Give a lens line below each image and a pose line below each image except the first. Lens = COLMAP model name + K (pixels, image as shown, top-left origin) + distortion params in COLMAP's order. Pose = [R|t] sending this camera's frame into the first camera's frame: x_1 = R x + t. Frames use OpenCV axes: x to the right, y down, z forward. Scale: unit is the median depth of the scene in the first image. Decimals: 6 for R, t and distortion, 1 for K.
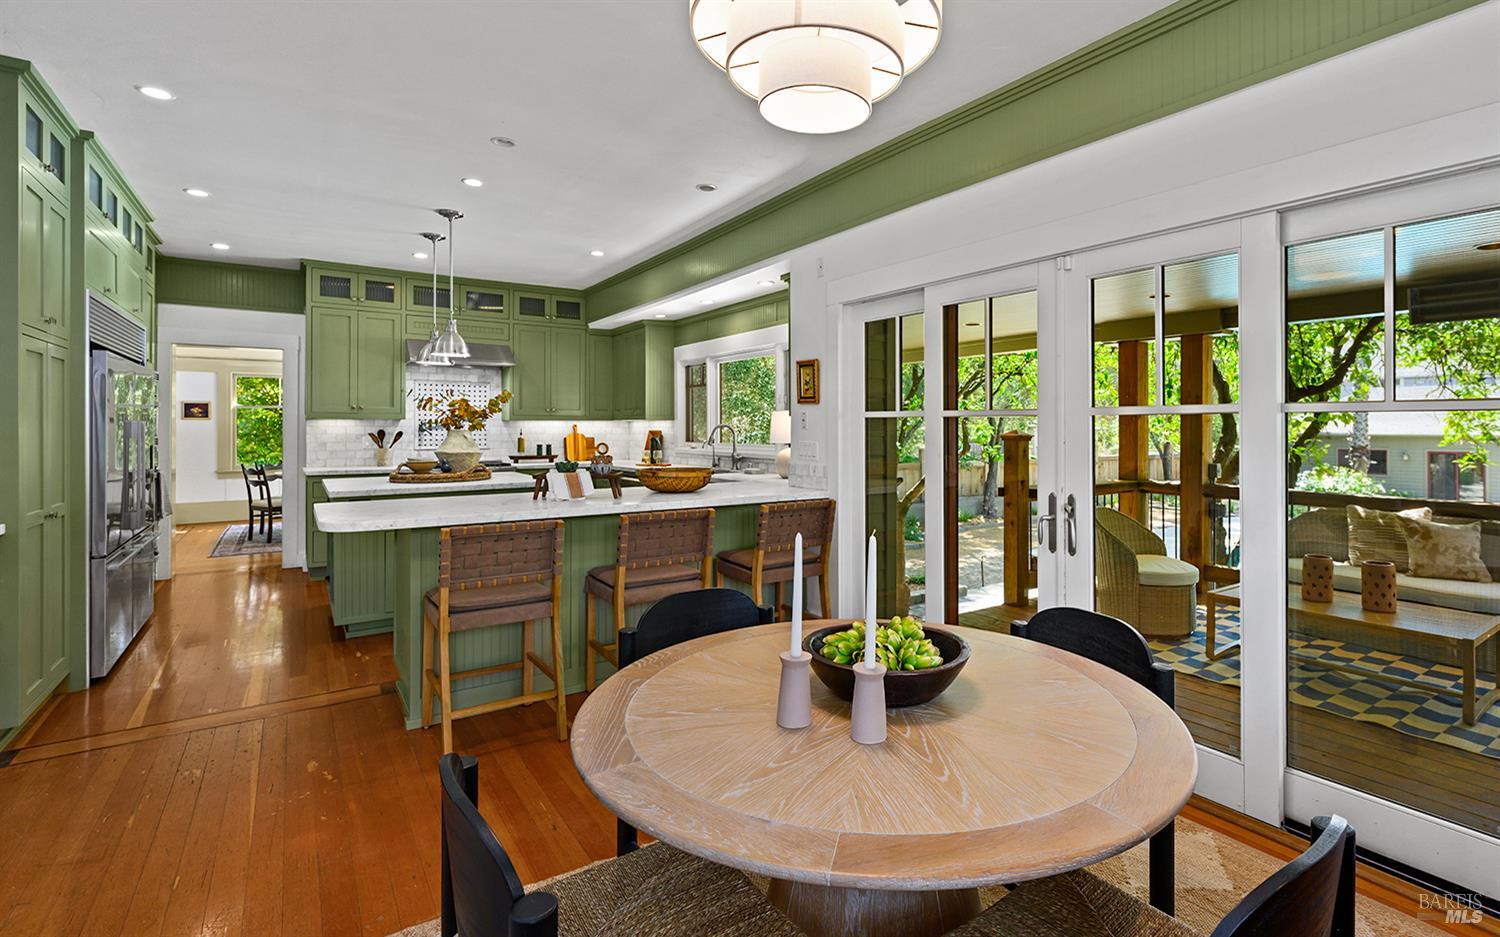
lens RADIAL K [[705.5, 0, 804.5], [0, 705.5, 425.8], [0, 0, 1]] dist [0.015377, -0.000705]
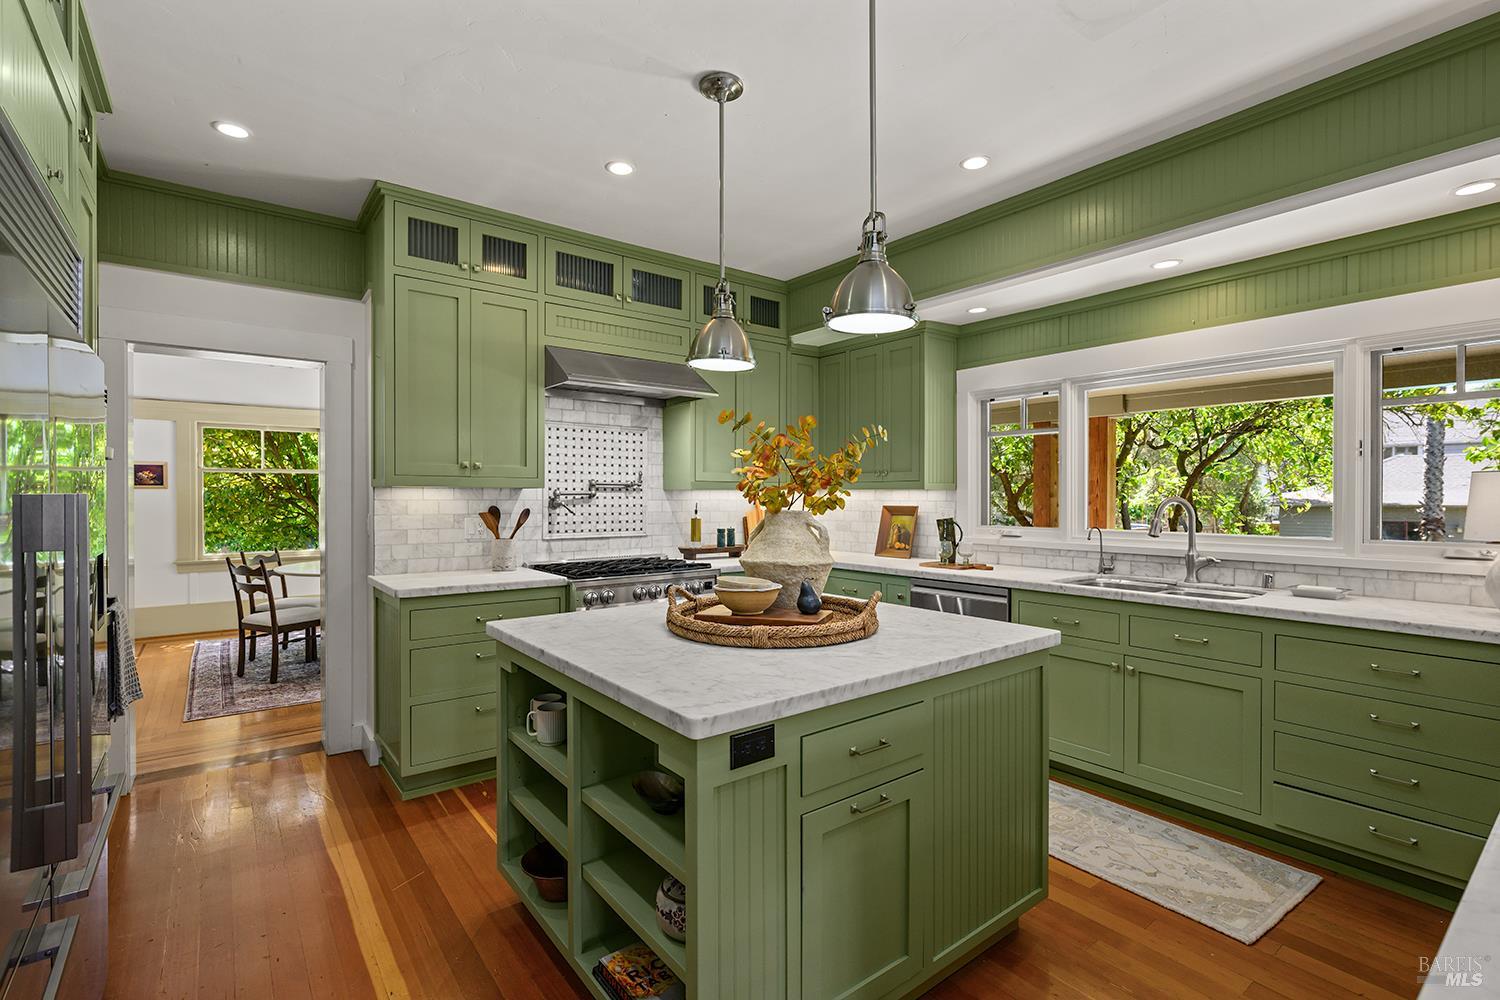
lens RADIAL K [[677.4, 0, 742.3], [0, 677.4, 502.6], [0, 0, 1]] dist [-0.000128, -0.000020]
pose [[0.999290, -0.000236, 0.037665, -0.417033], [-0.000189, 0.999937, 0.011261, -0.003467], [-0.037666, -0.011260, 0.999227, 0.446202]]
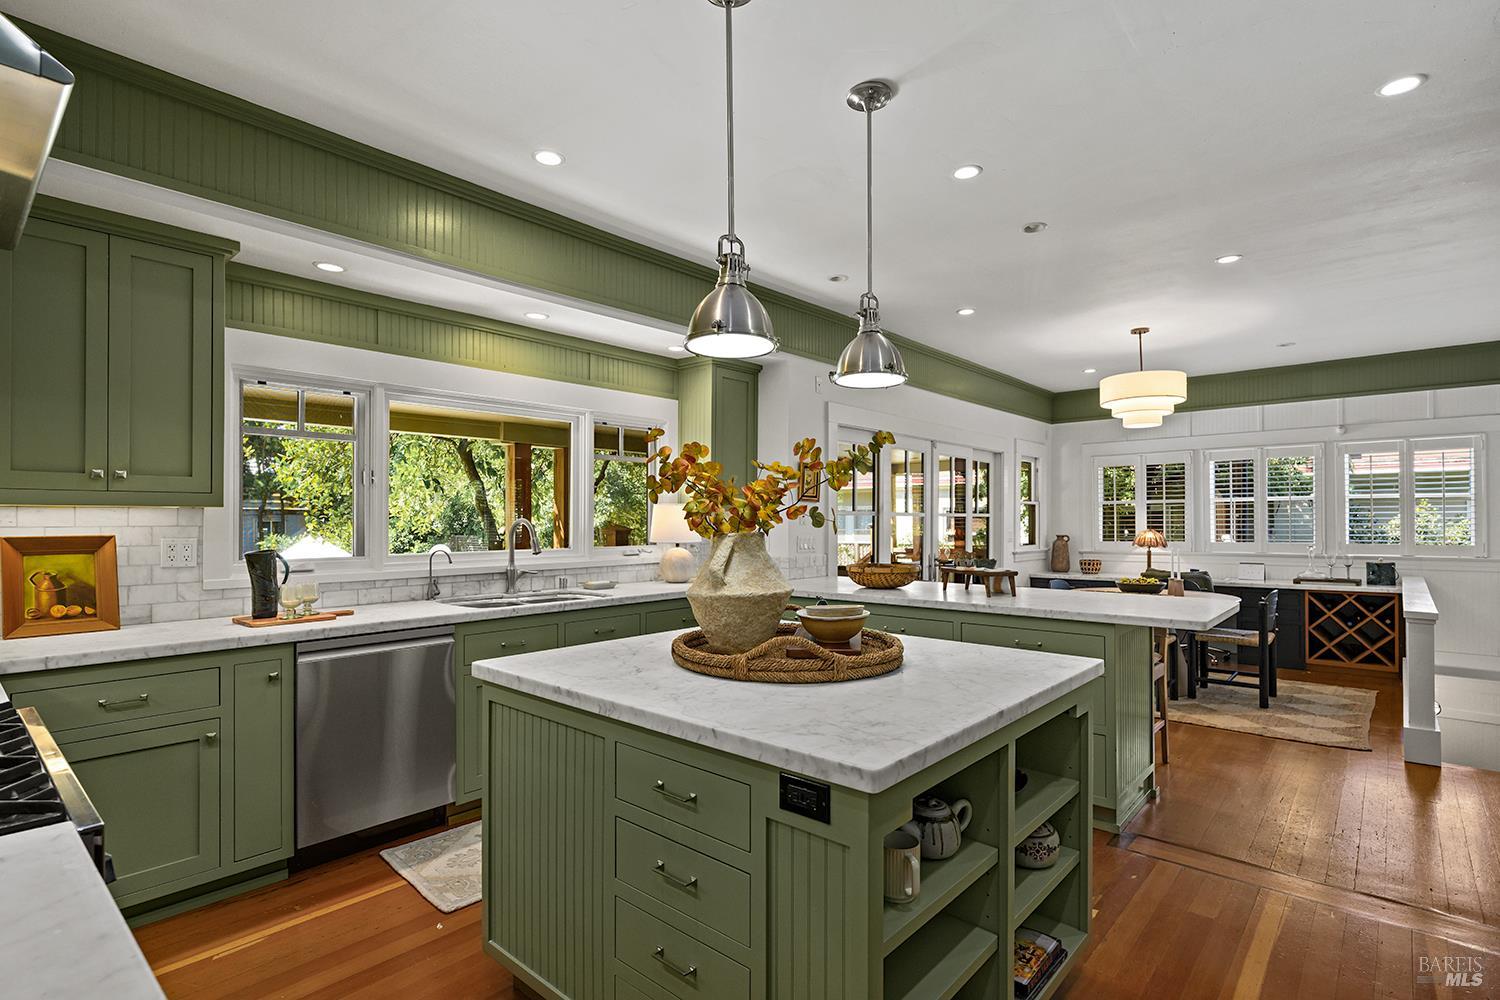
lens RADIAL K [[737.8, 0, 750.4], [0, 737.8, 510.1], [0, 0, 1]] dist [0.004093, 0.000094]
pose [[-0.219553, 0.011321, 0.975535, -0.697003], [-0.001343, 0.999928, -0.011907, -0.002302], [-0.975600, -0.003924, -0.219522, 0.846543]]
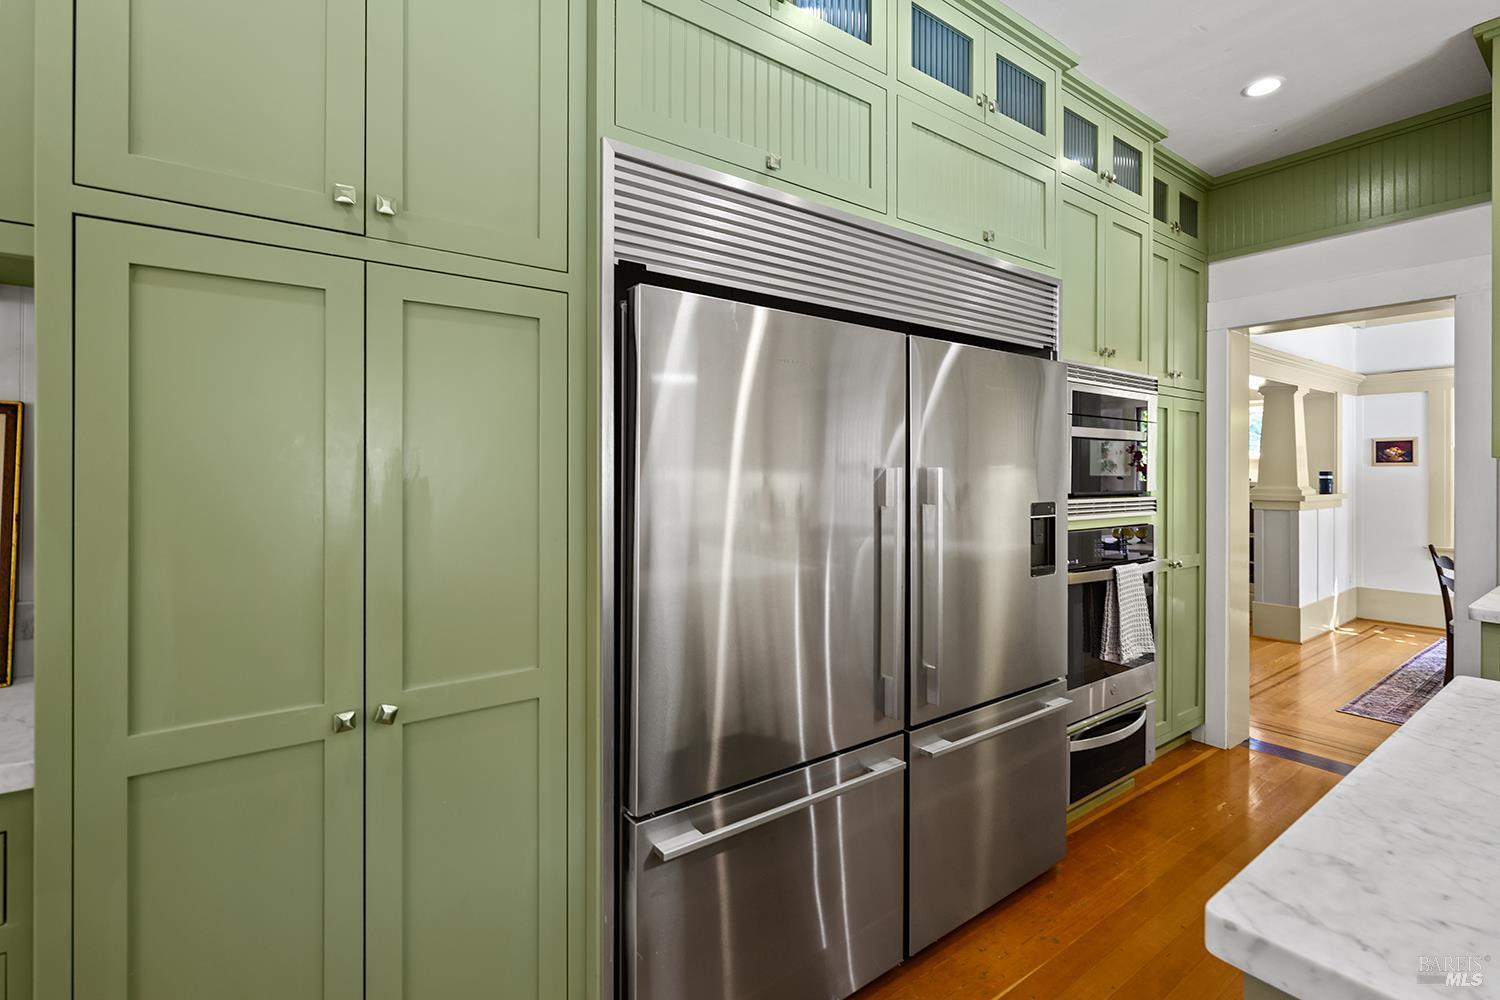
lens RADIAL K [[677.4, 0, 764.5], [0, 677.4, 473.0], [0, 0, 1]] dist [-0.000128, -0.000020]
pose [[0.013692, -0.003969, -0.999898, -0.329875], [0.002045, 0.999990, -0.003942, -0.001130], [0.999904, -0.001991, 0.013700, 0.572454]]
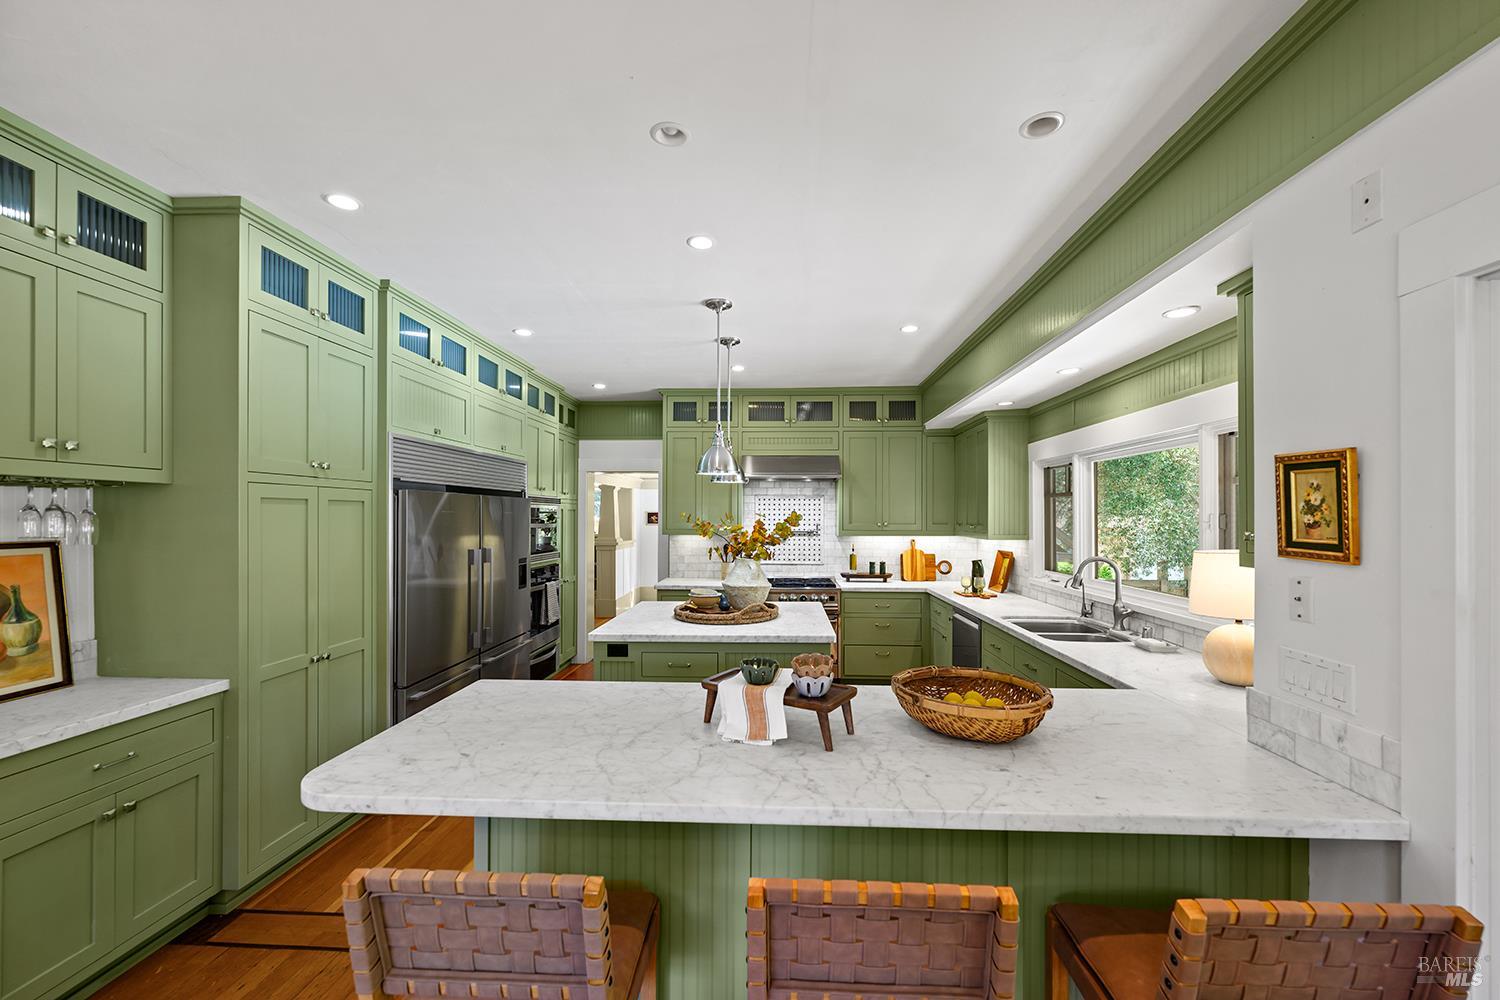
lens RADIAL K [[592.7, 0, 762.2], [0, 592.7, 517.2], [0, 0, 1]] dist [0.002293, -0.000393]
pose [[0.792136, 0.001127, -0.610343, -0.024280], [-0.000099, 0.999999, 0.001718, -0.035603], [0.610344, -0.001300, 0.792135, 0.342235]]
